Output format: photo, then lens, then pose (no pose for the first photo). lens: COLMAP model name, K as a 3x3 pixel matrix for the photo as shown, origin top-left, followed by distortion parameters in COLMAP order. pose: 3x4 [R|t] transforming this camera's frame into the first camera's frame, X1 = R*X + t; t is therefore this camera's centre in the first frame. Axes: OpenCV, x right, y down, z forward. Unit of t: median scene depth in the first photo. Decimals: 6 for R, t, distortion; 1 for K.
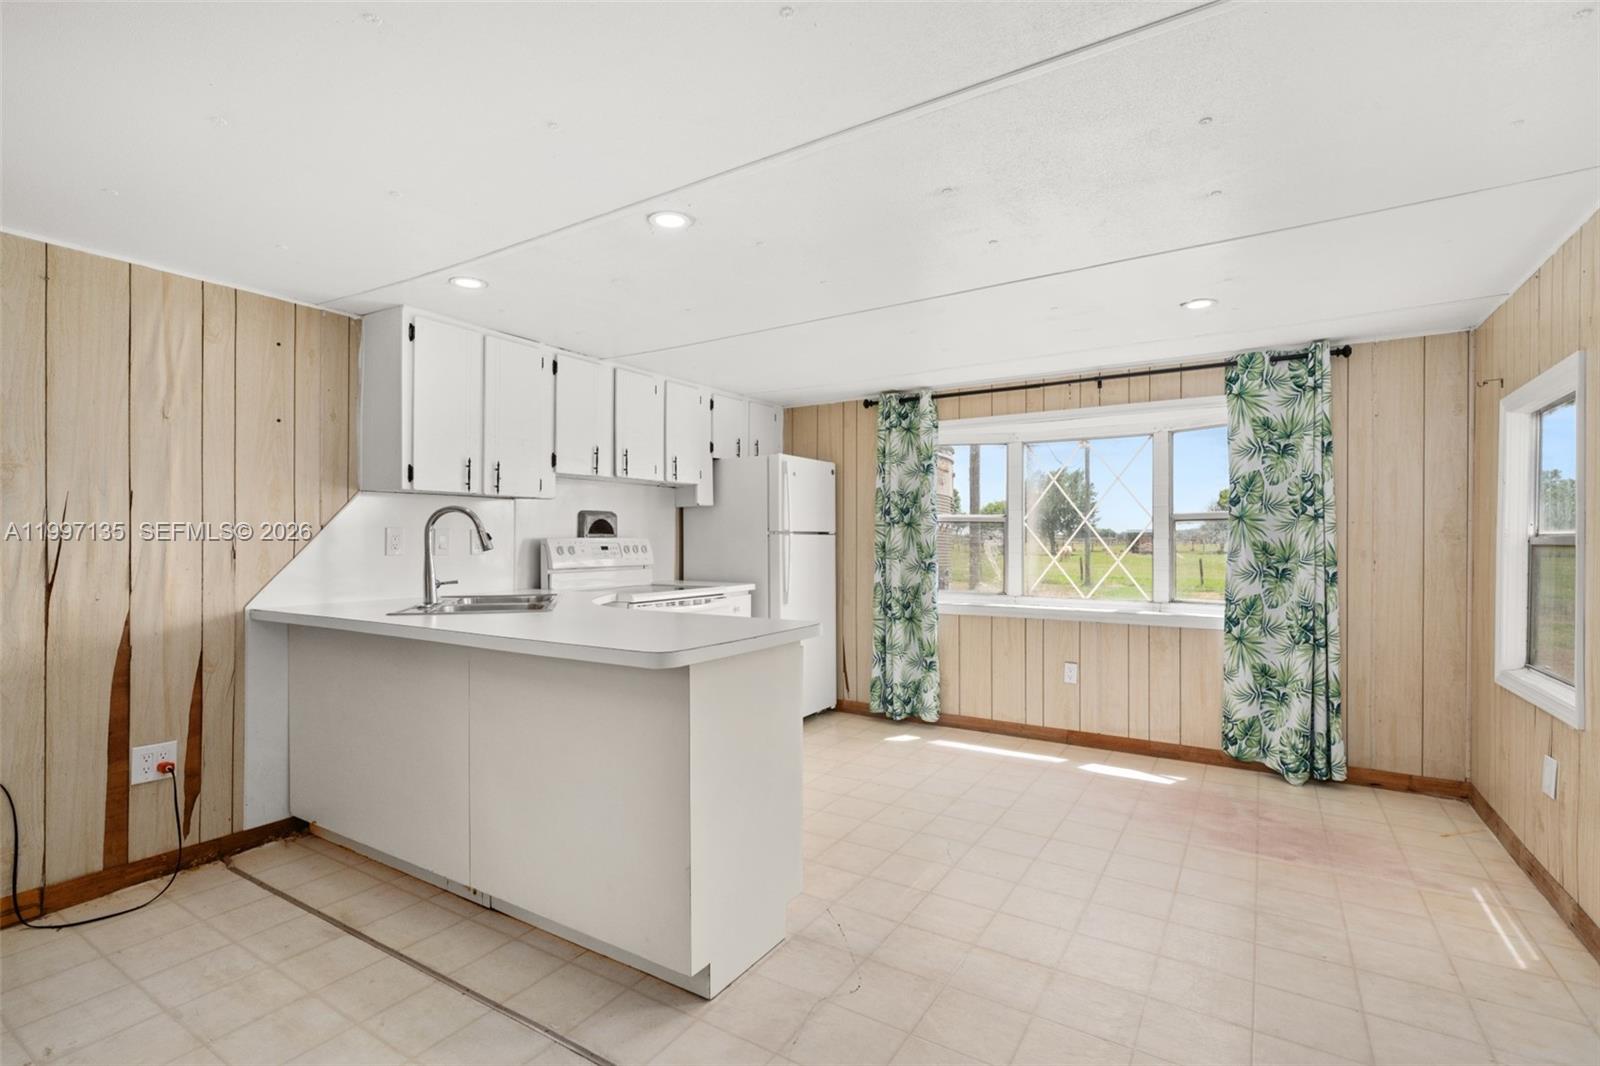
lens RADIAL K [[739.3, 0, 800.9], [0, 739.3, 536.9], [0, 0, 1]] dist [0.001626, 0.000085]
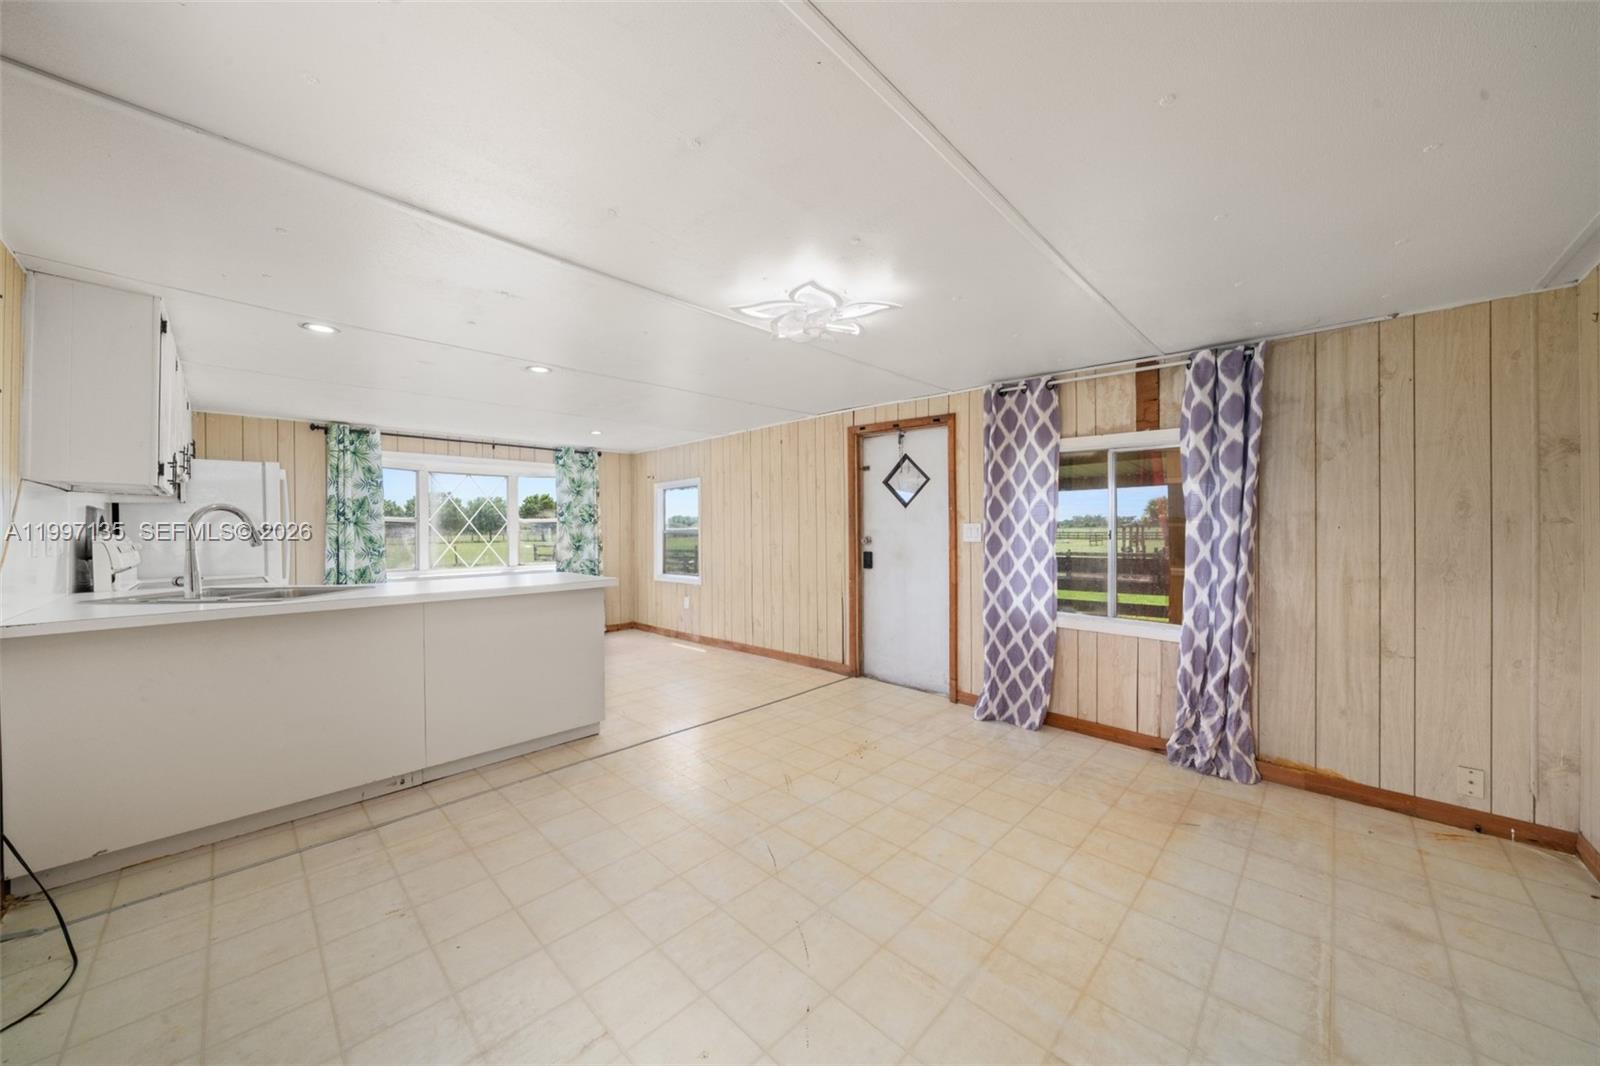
lens RADIAL K [[551.6, 0, 760.1], [0, 551.6, 529.9], [0, 0, 1]] dist [-0.000324, -0.000051]
pose [[0.253606, -0.003203, 0.967302, -0.816306], [0.004785, 0.999986, 0.002056, -0.004427], [-0.967296, 0.004107, 0.253617, 0.036961]]
